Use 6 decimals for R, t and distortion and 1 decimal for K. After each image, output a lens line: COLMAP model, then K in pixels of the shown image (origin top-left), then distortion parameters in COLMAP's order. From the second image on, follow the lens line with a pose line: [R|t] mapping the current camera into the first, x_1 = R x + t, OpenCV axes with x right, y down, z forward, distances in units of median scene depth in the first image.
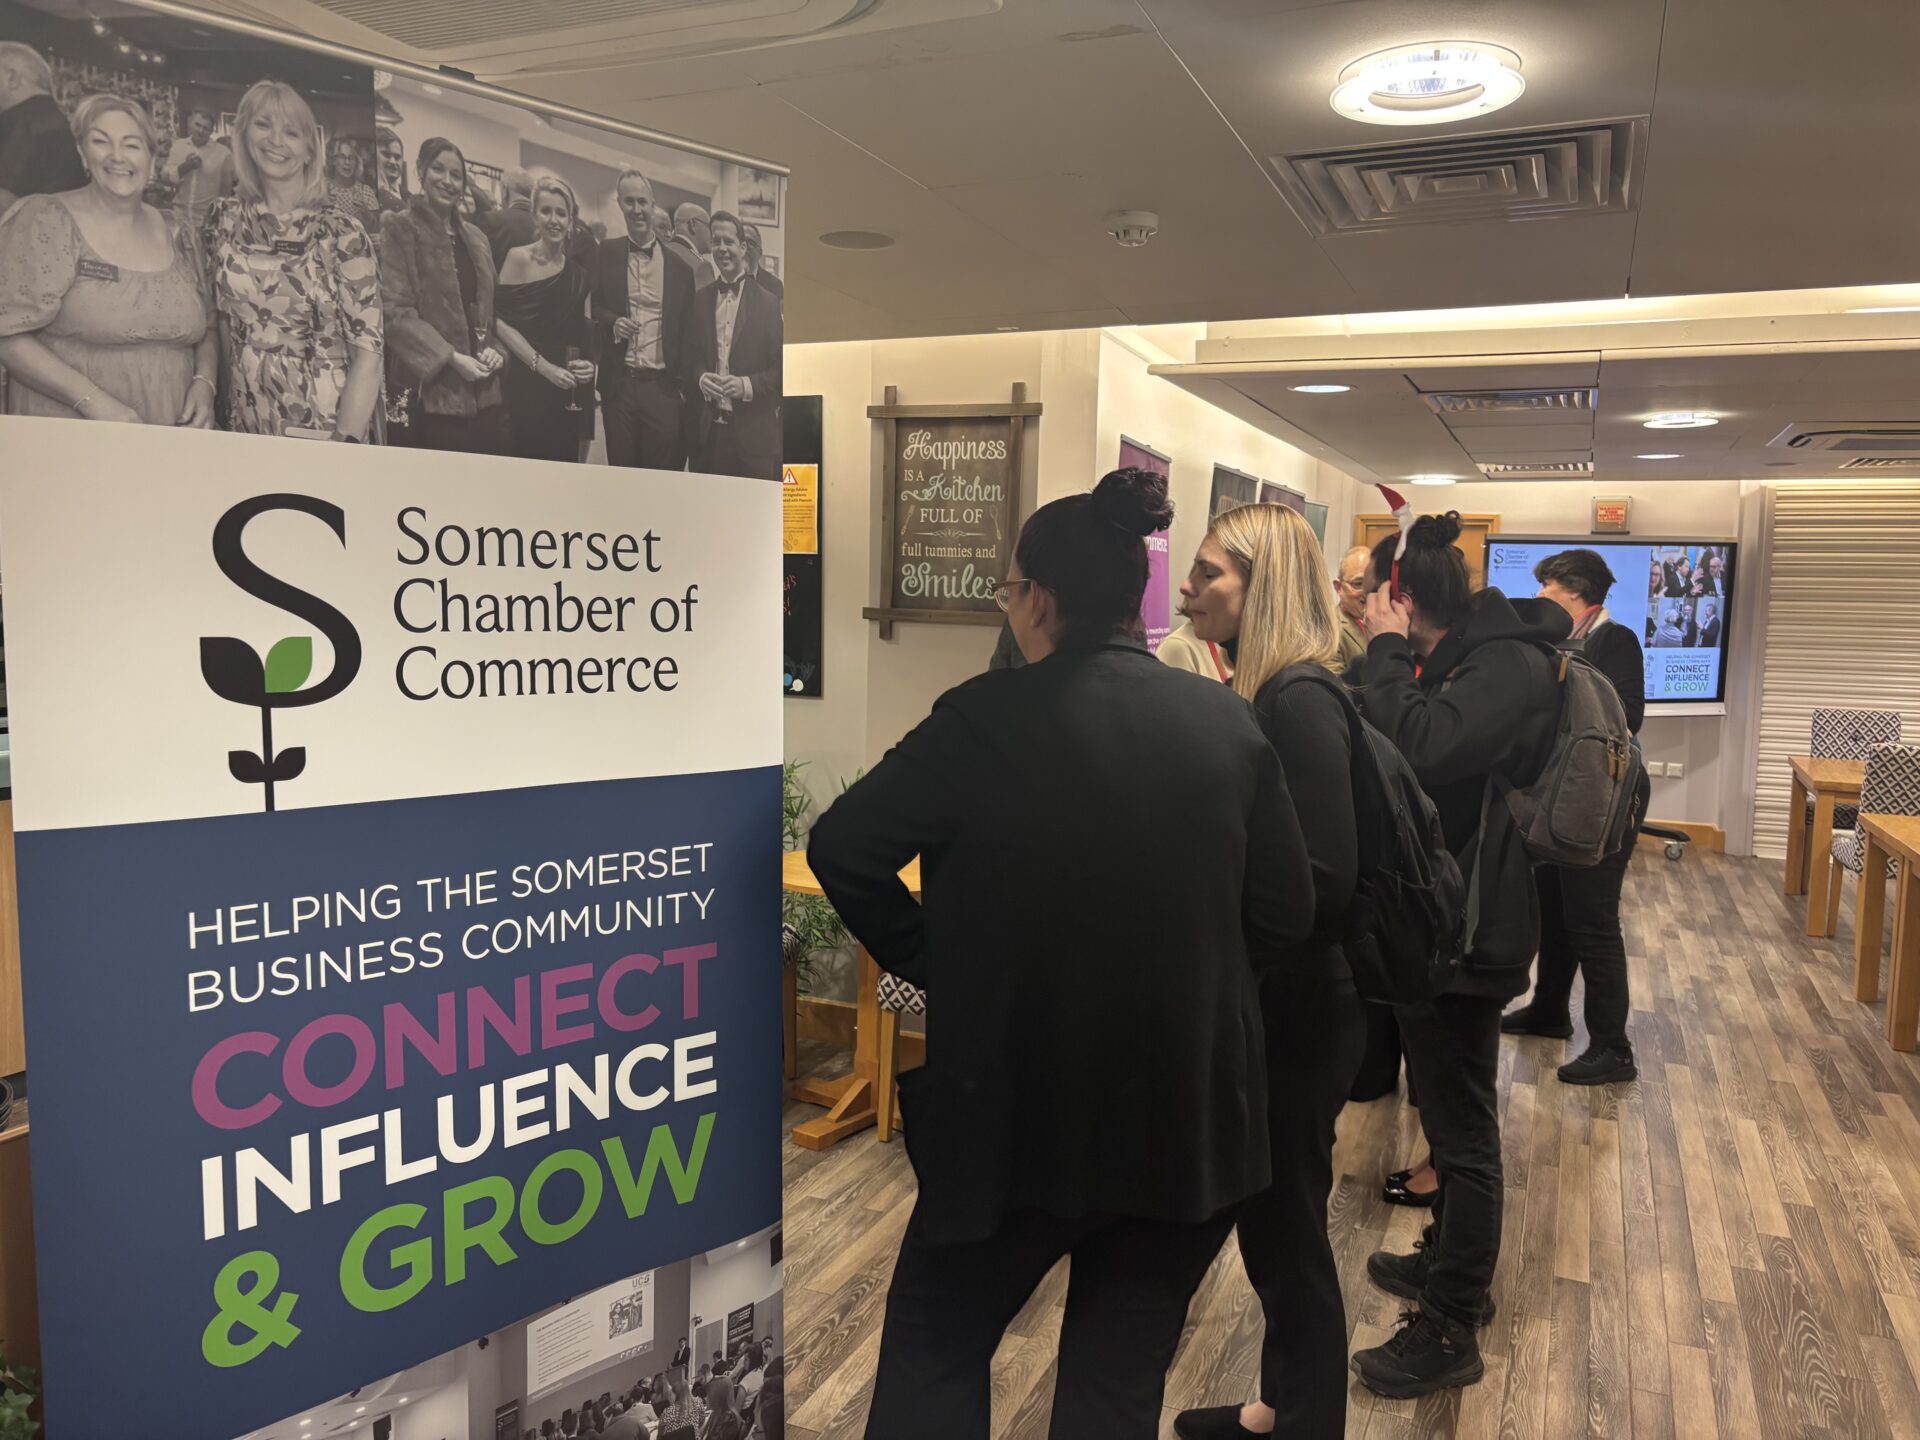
lens RADIAL K [[1448.4, 0, 956.9], [0, 1448.4, 729.0], [0, 0, 1]] dist [0.007863, -0.010251]
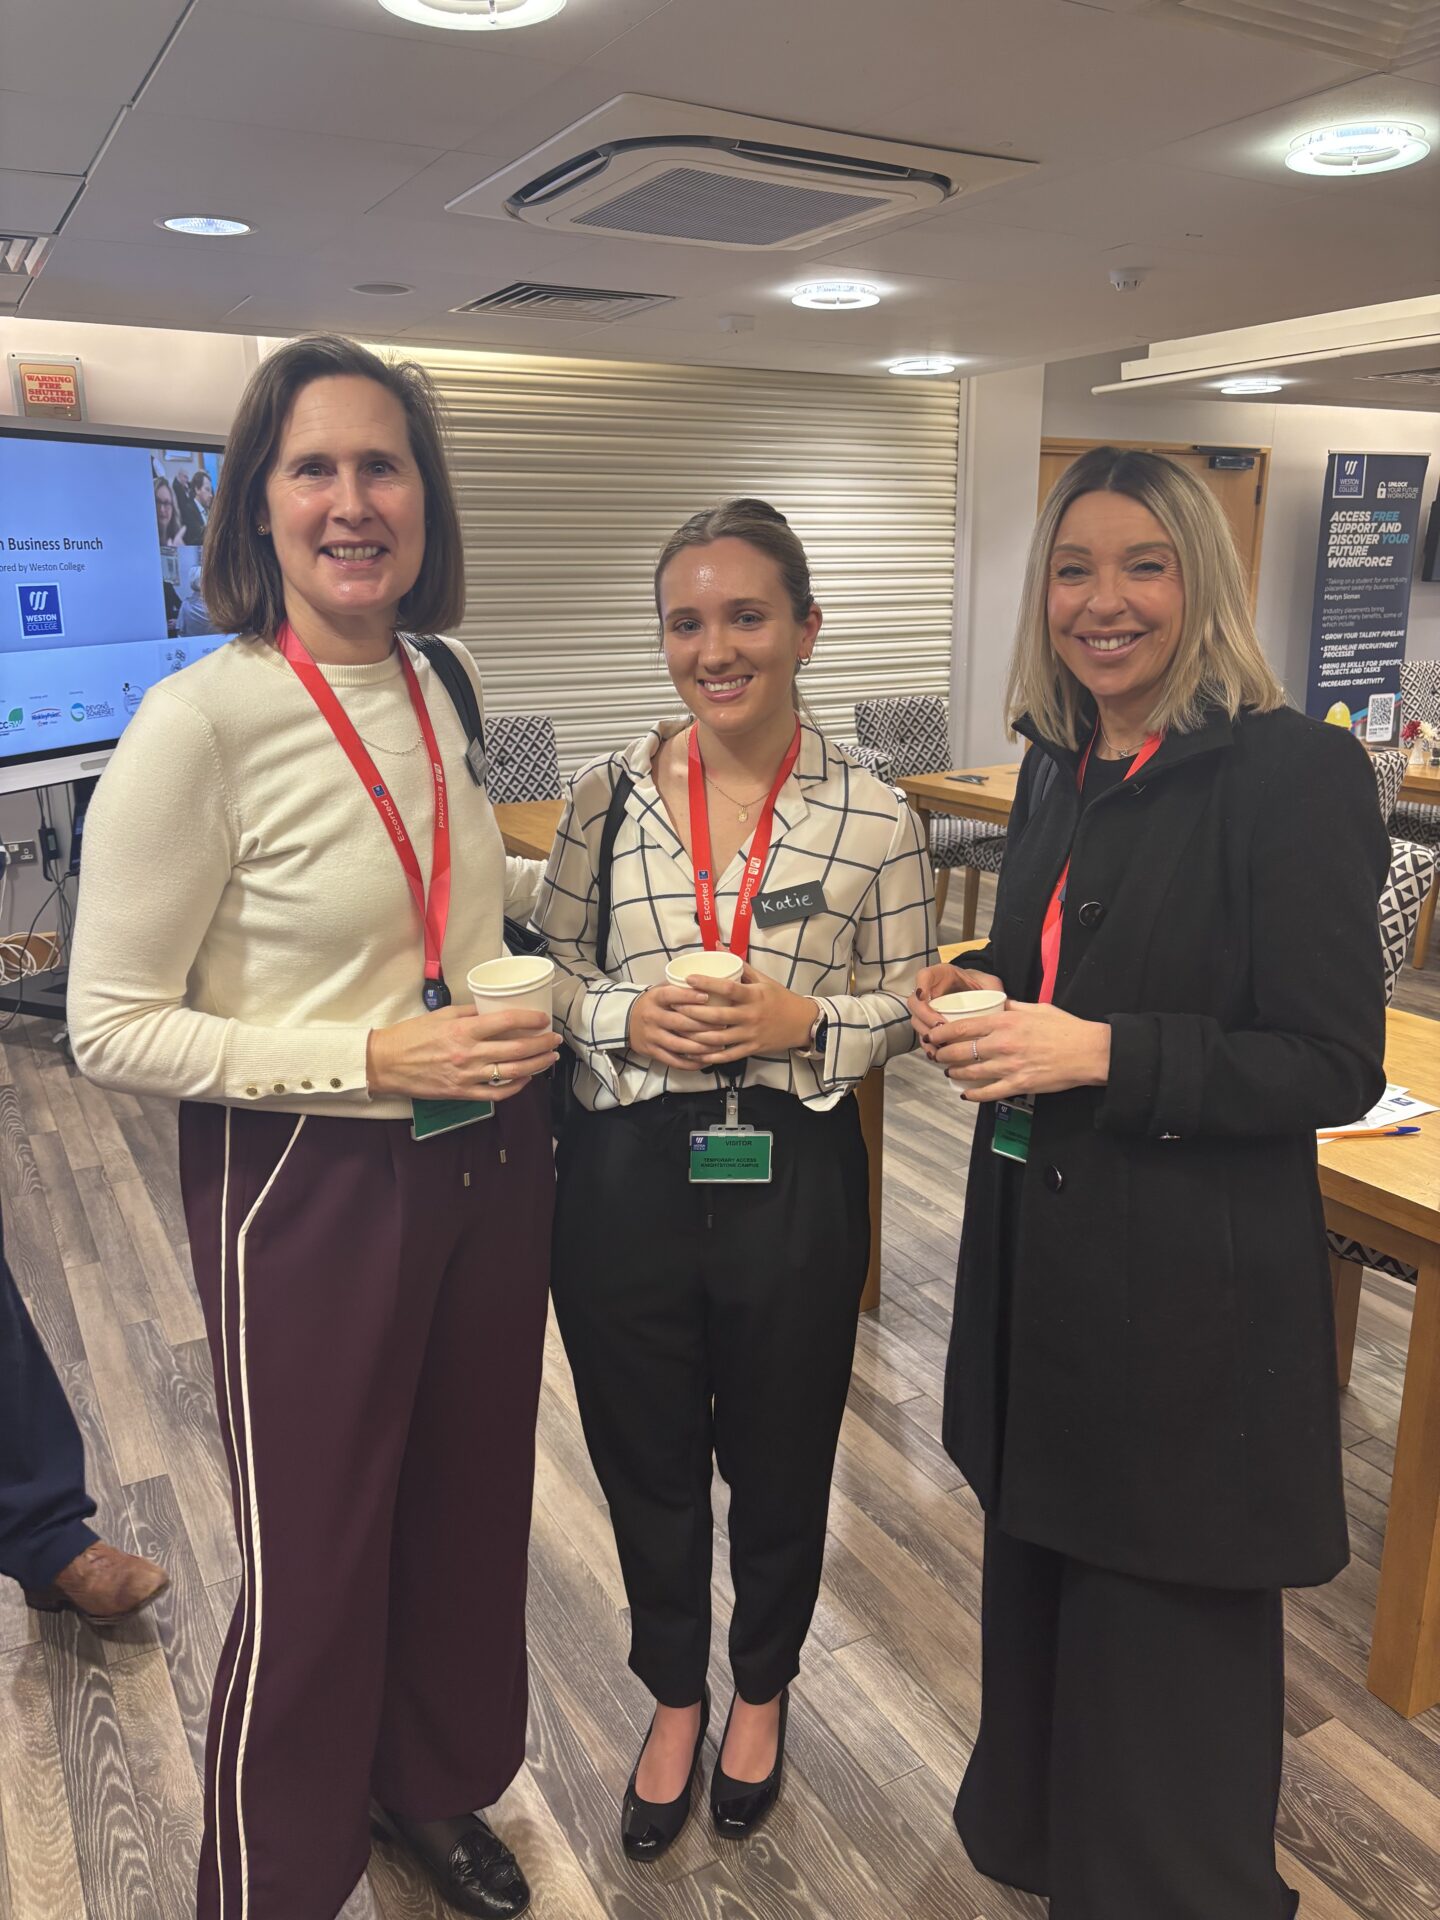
lens RADIAL K [[1448.4, 0, 718.1], [0, 1448.4, 962.3], [0, 0, 1]] dist [0.007863, -0.010251]
pose [[0.583077, -0.232031, 0.778577, 0.130245], [0.094937, 0.971242, 0.218350, -0.036332], [-0.806851, -0.053399, 0.588337, 0.488627]]
